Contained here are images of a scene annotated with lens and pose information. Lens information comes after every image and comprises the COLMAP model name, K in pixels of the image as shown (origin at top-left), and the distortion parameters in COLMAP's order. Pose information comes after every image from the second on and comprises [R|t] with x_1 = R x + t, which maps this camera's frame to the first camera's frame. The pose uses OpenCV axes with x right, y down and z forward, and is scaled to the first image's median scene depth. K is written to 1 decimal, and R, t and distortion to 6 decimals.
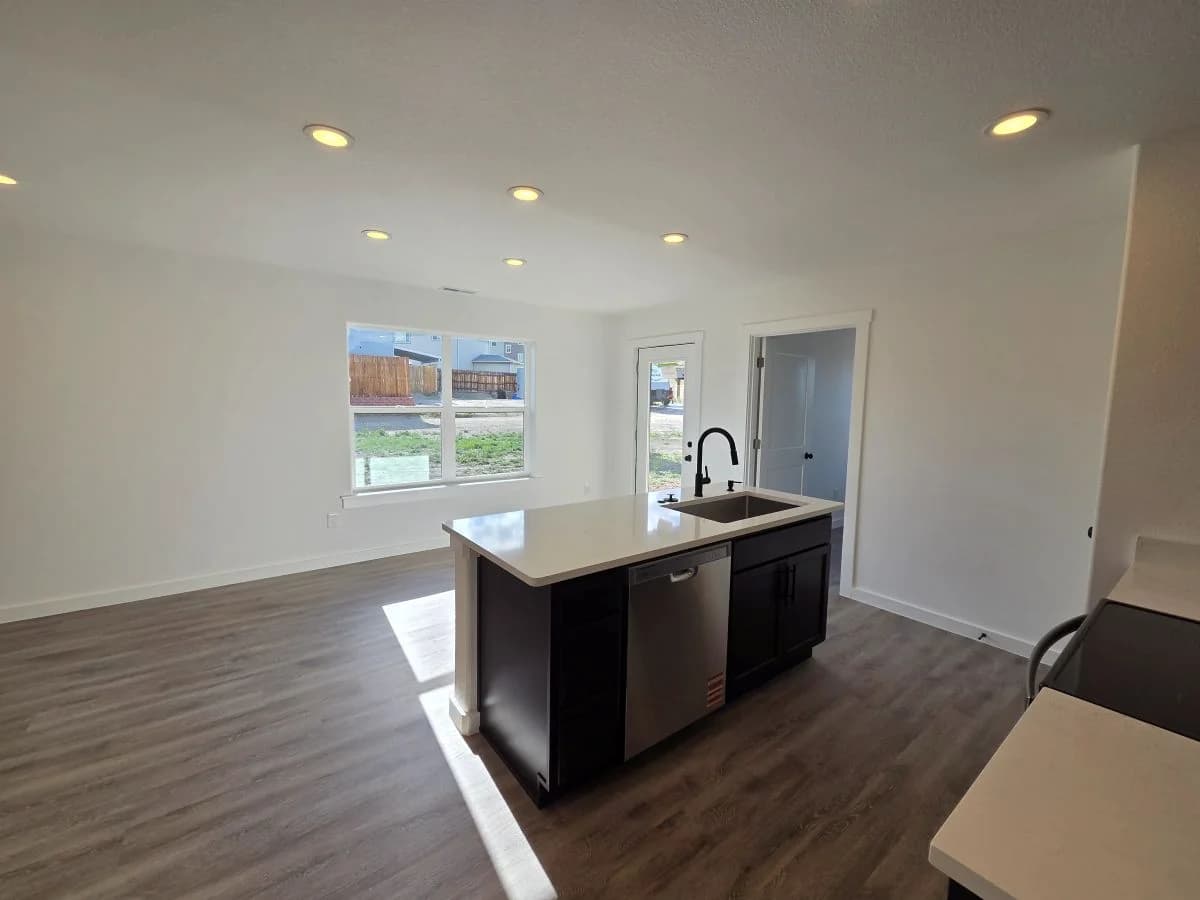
lens RADIAL K [[489.0, 0, 612.0], [0, 489.0, 448.7], [0, 0, 1]] dist [-0.001401, -0.000322]
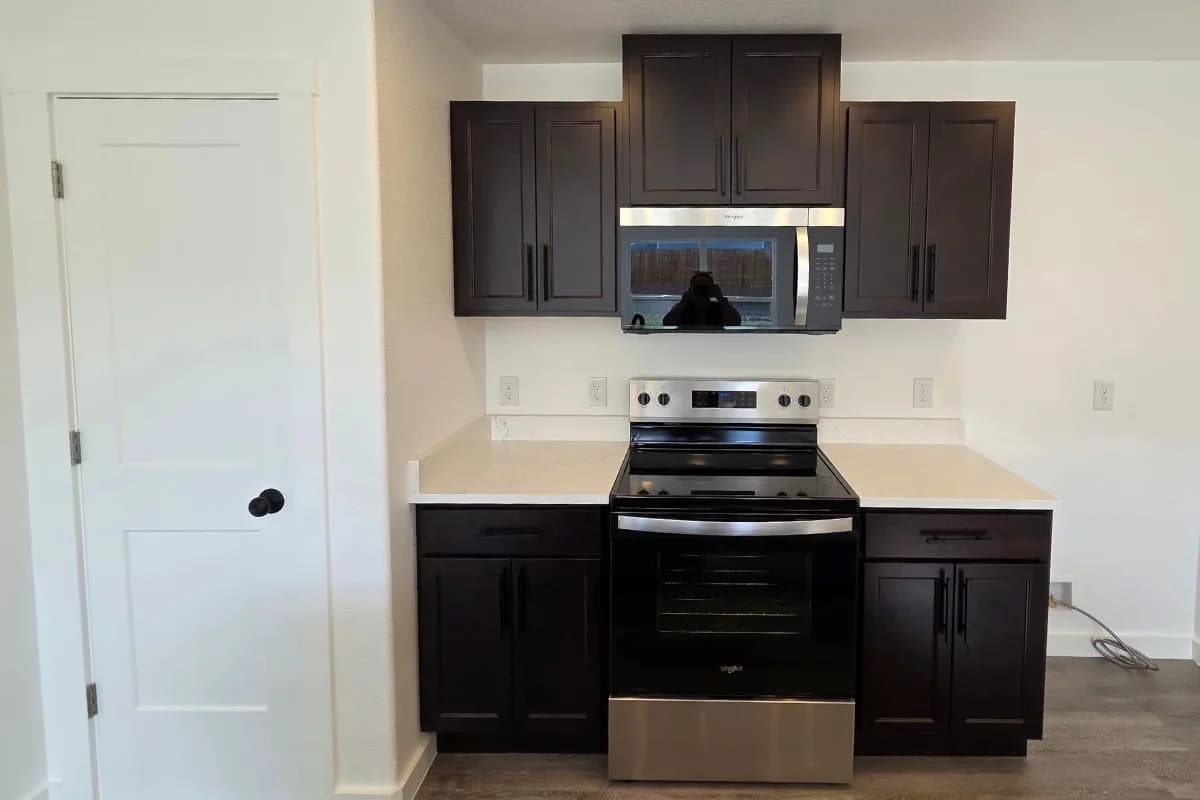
lens RADIAL K [[500.5, 0, 600.7], [0, 500.5, 350.1], [0, 0, 1]] dist [0.038820, -0.014119]
pose [[-0.780146, -0.074194, 0.621183, 0.327742], [0.045176, 0.983669, 0.174226, -0.136646], [-0.623965, 0.163985, -0.764053, 1.443940]]
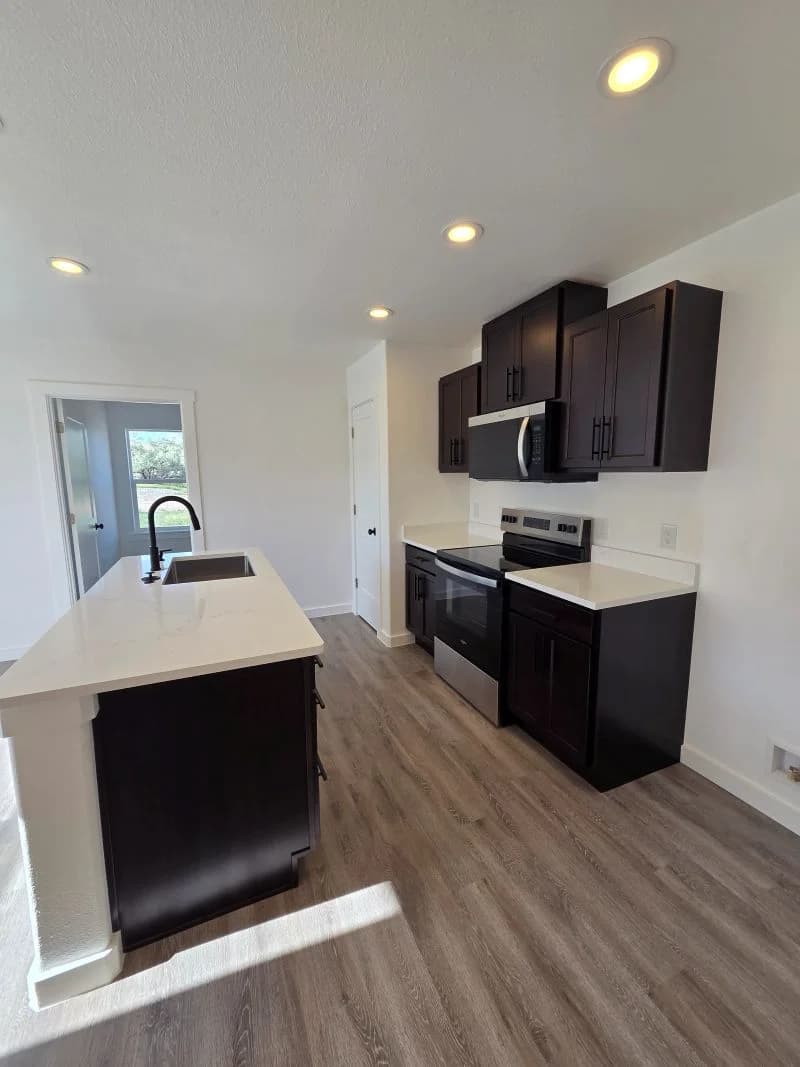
lens RADIAL K [[434.8, 0, 400.2], [0, 434.8, 532.7], [0, 0, 1]] dist [-0.001401, -0.000322]
pose [[0.244315, -0.156471, 0.956989, -0.809365], [0.114936, 0.984611, 0.131645, -0.049799], [-0.962860, 0.077829, 0.258539, 0.516717]]
